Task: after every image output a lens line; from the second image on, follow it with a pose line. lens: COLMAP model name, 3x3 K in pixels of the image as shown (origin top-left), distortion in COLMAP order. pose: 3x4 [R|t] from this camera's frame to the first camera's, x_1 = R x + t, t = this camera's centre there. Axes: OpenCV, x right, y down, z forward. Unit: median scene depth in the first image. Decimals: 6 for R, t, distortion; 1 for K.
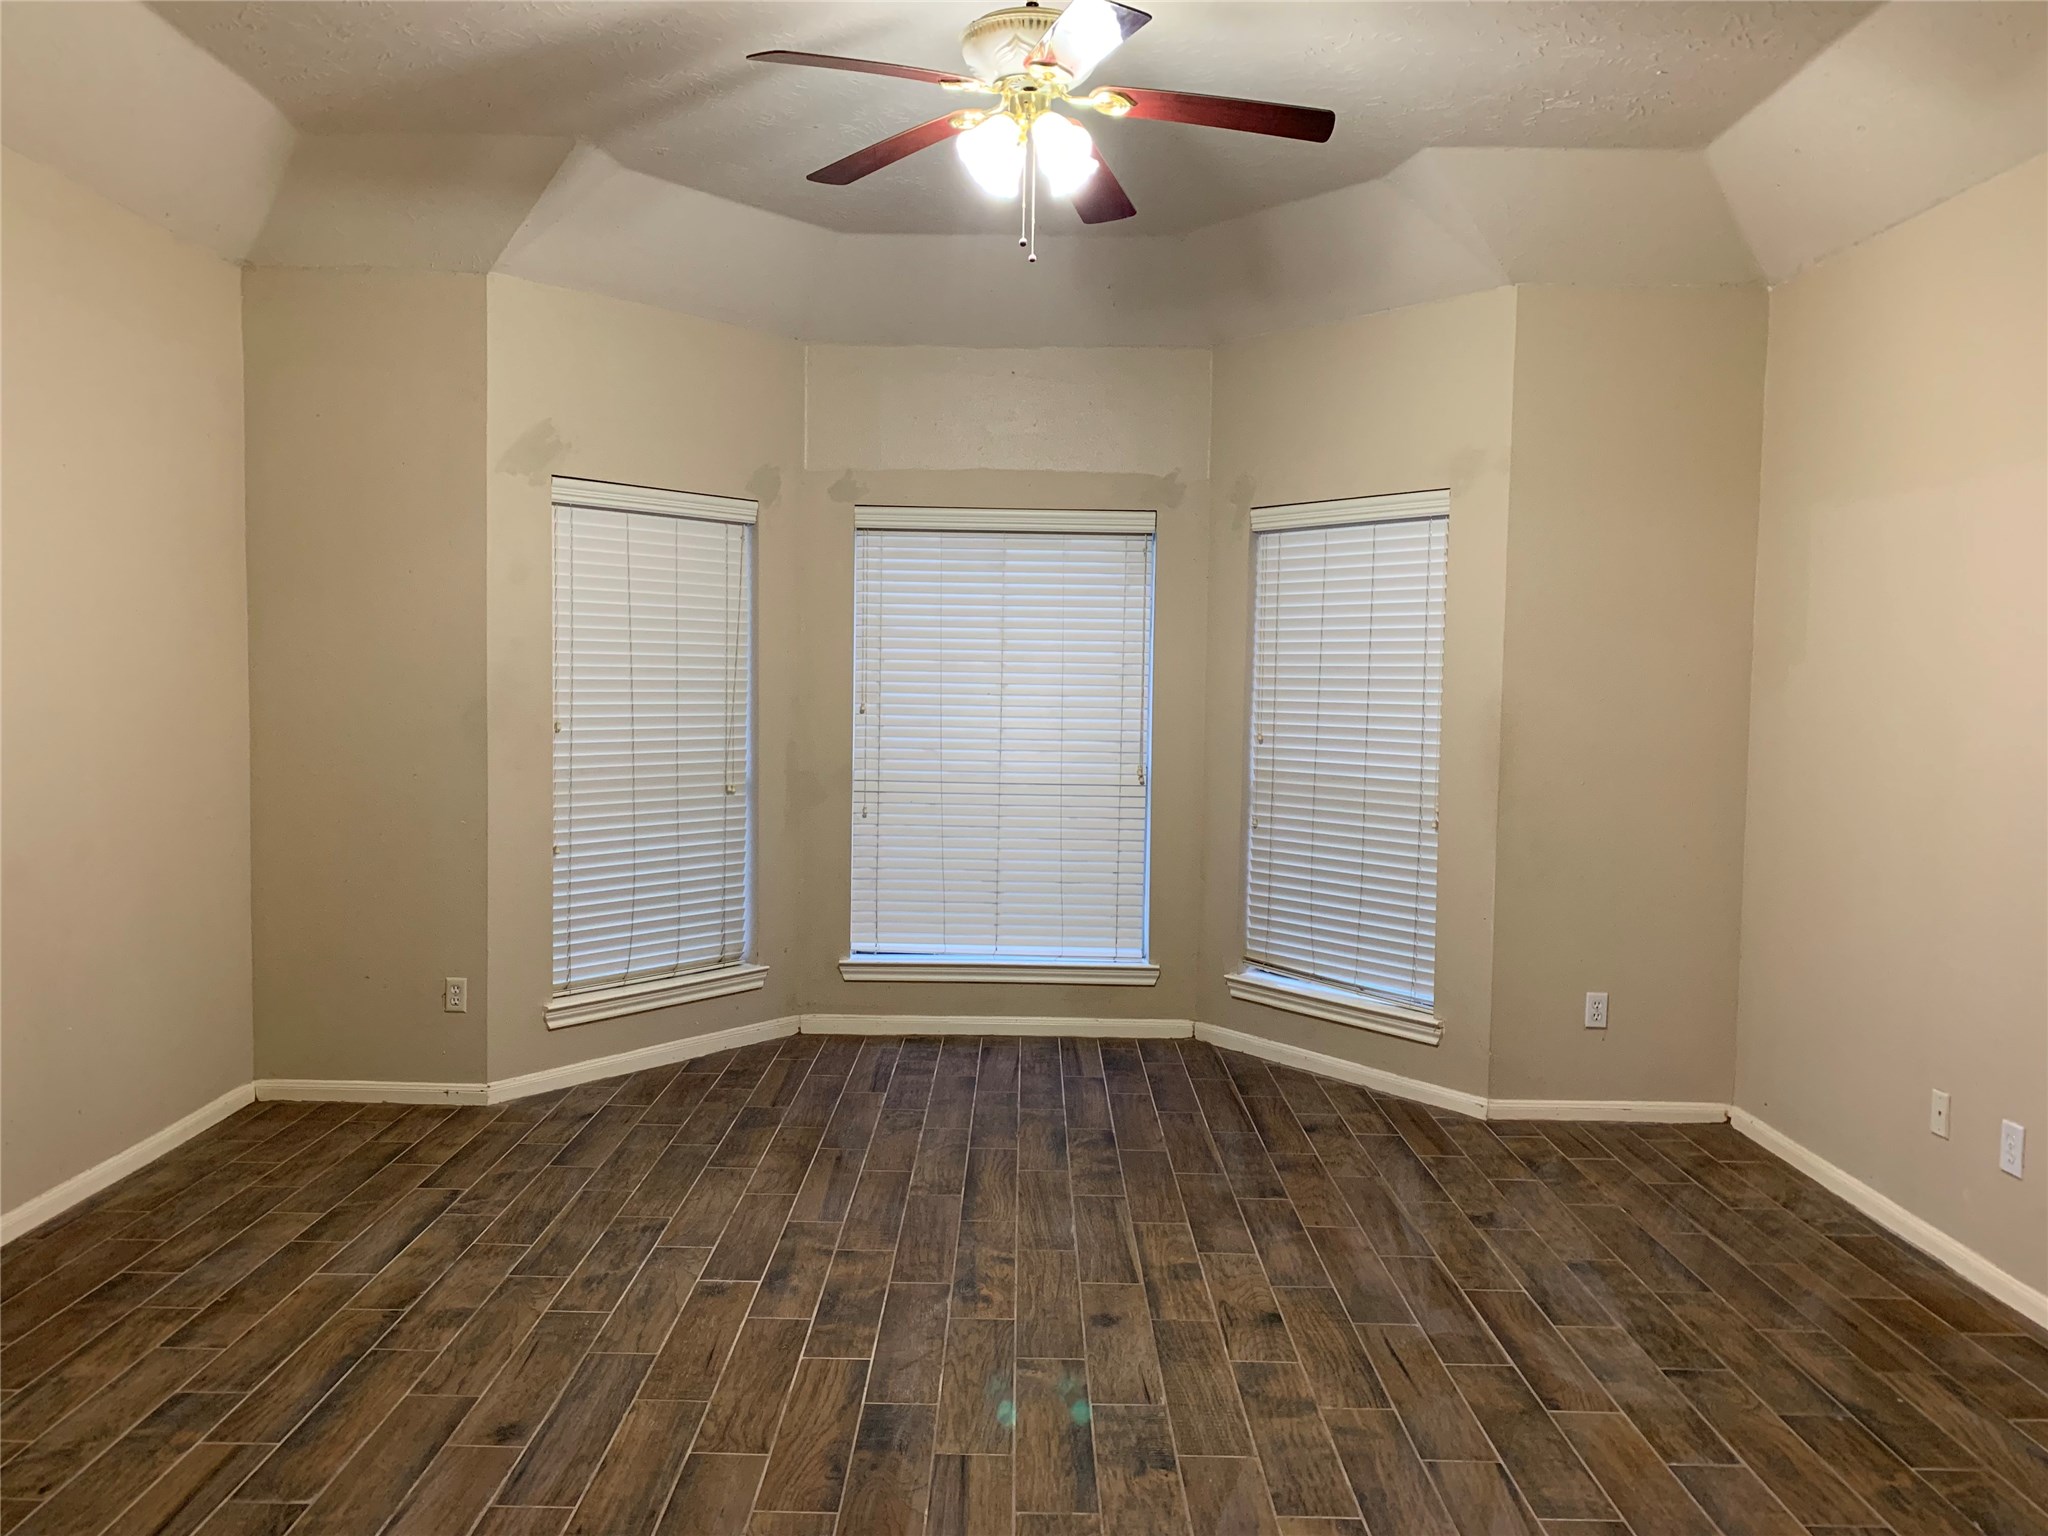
lens RADIAL K [[1561.4, 0, 1024.0], [0, 1561.4, 768.0], [0, 0, 1]] dist [0.021745, -0.010768]
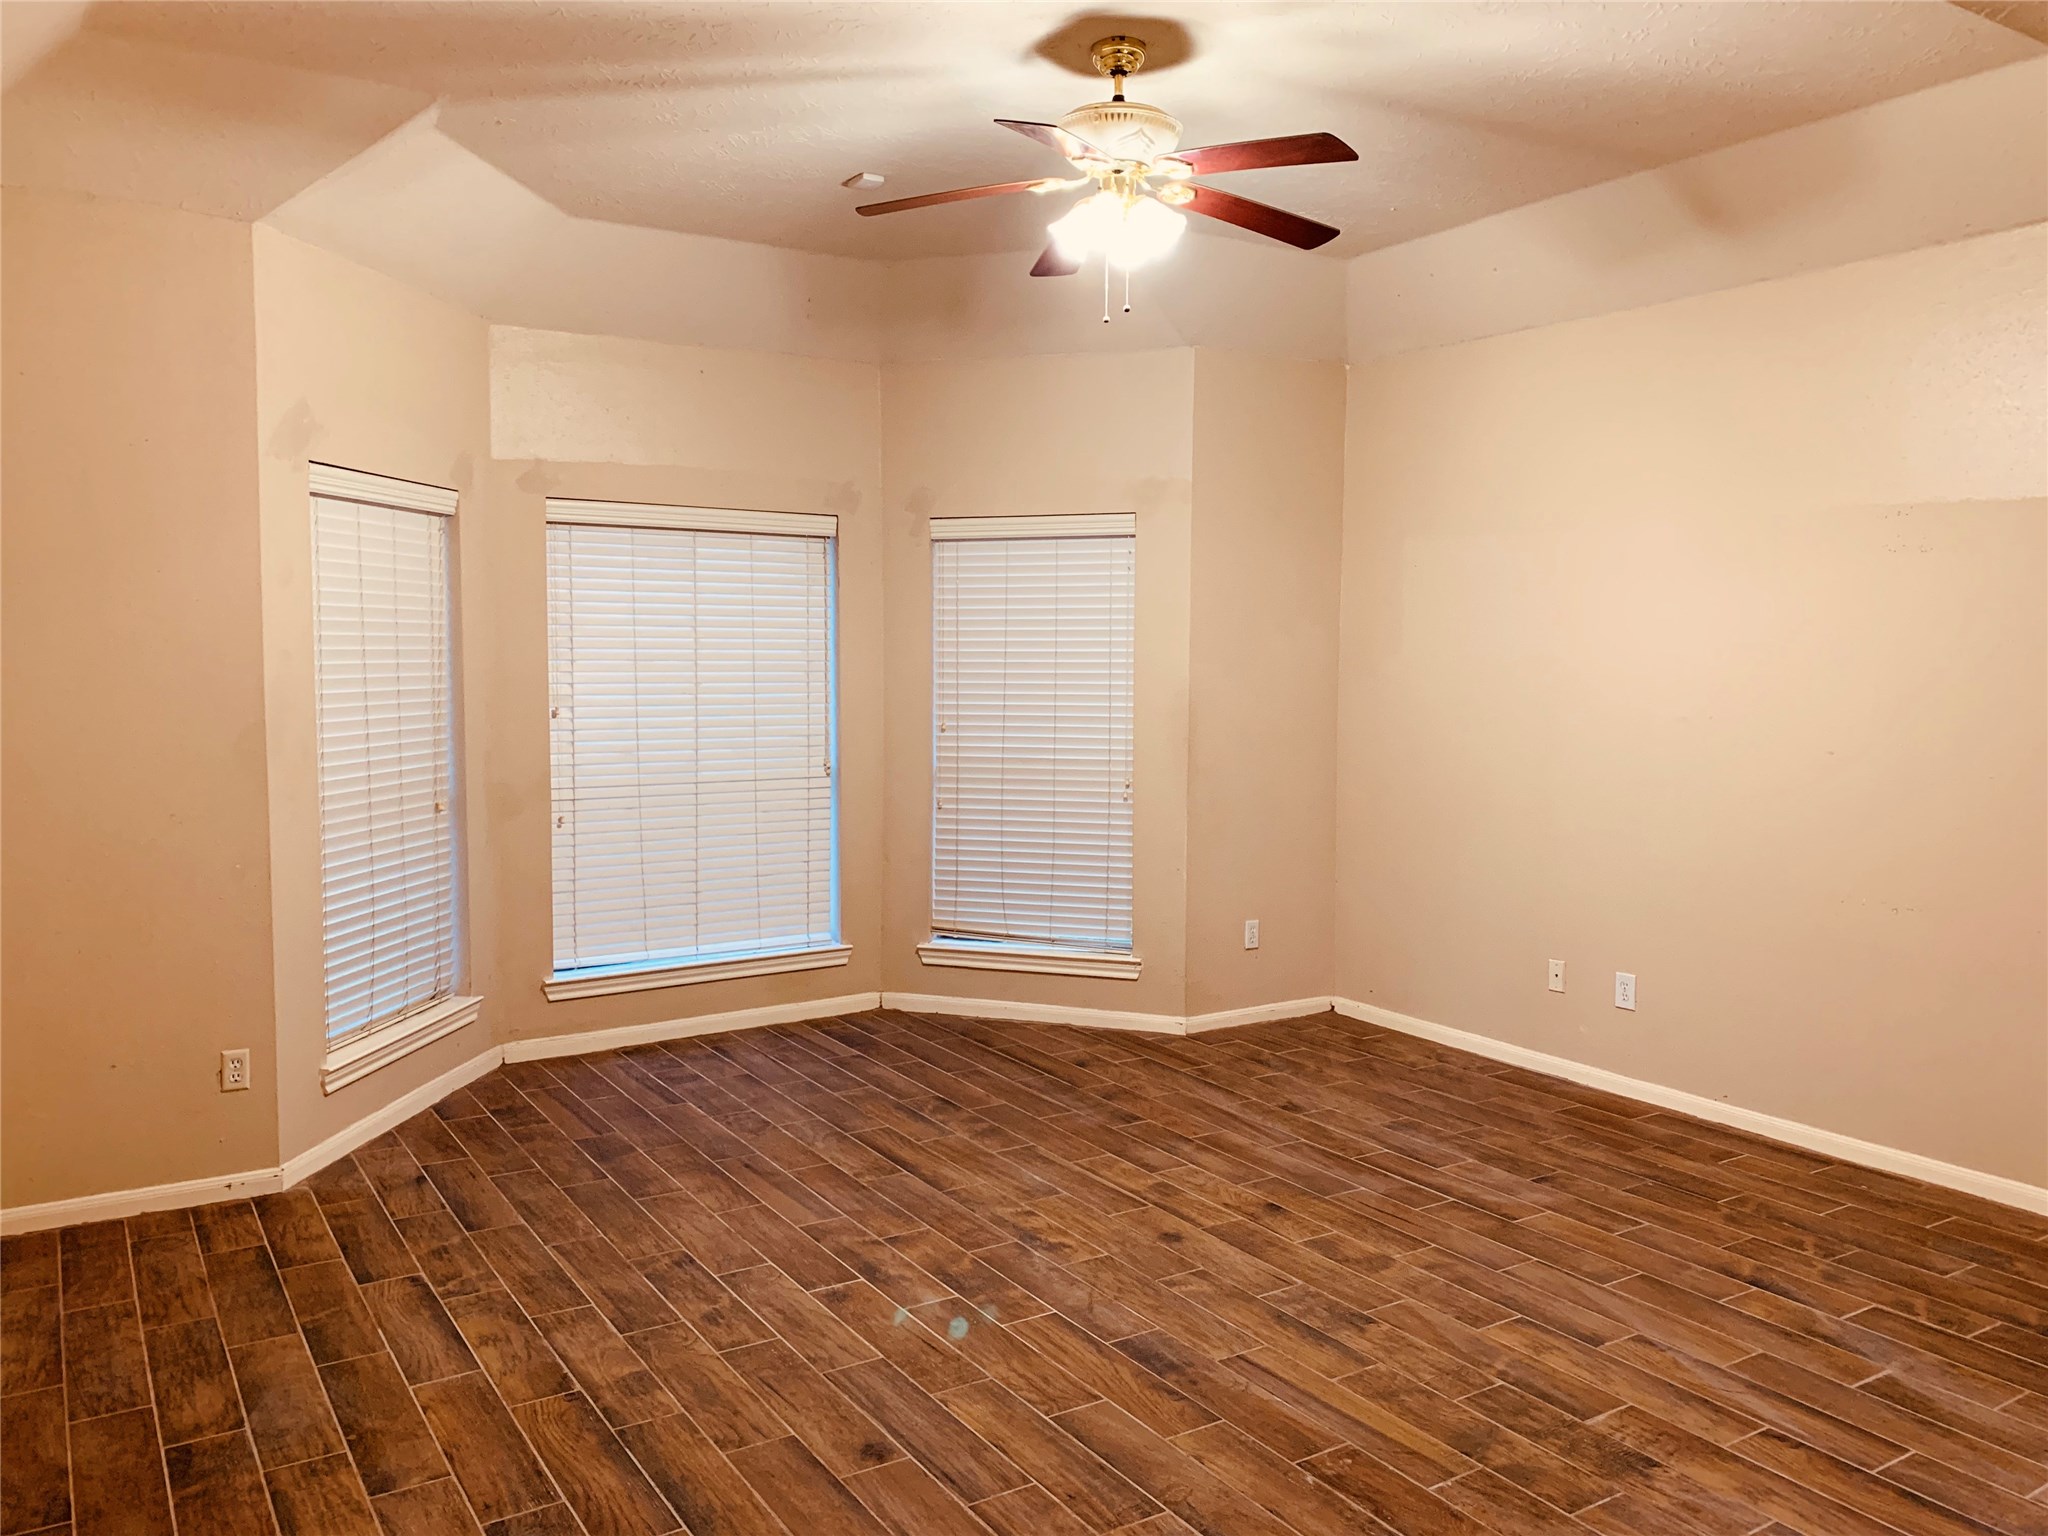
lens RADIAL K [[1544.9, 0, 1024.0], [0, 1544.9, 768.0], [0, 0, 1]] dist [0.053164, -0.071896]
pose [[0.842745, -0.055053, 0.535491, -0.458616], [0.044103, 0.998474, 0.033244, -0.028973], [-0.536504, -0.004400, 0.843886, 0.059182]]
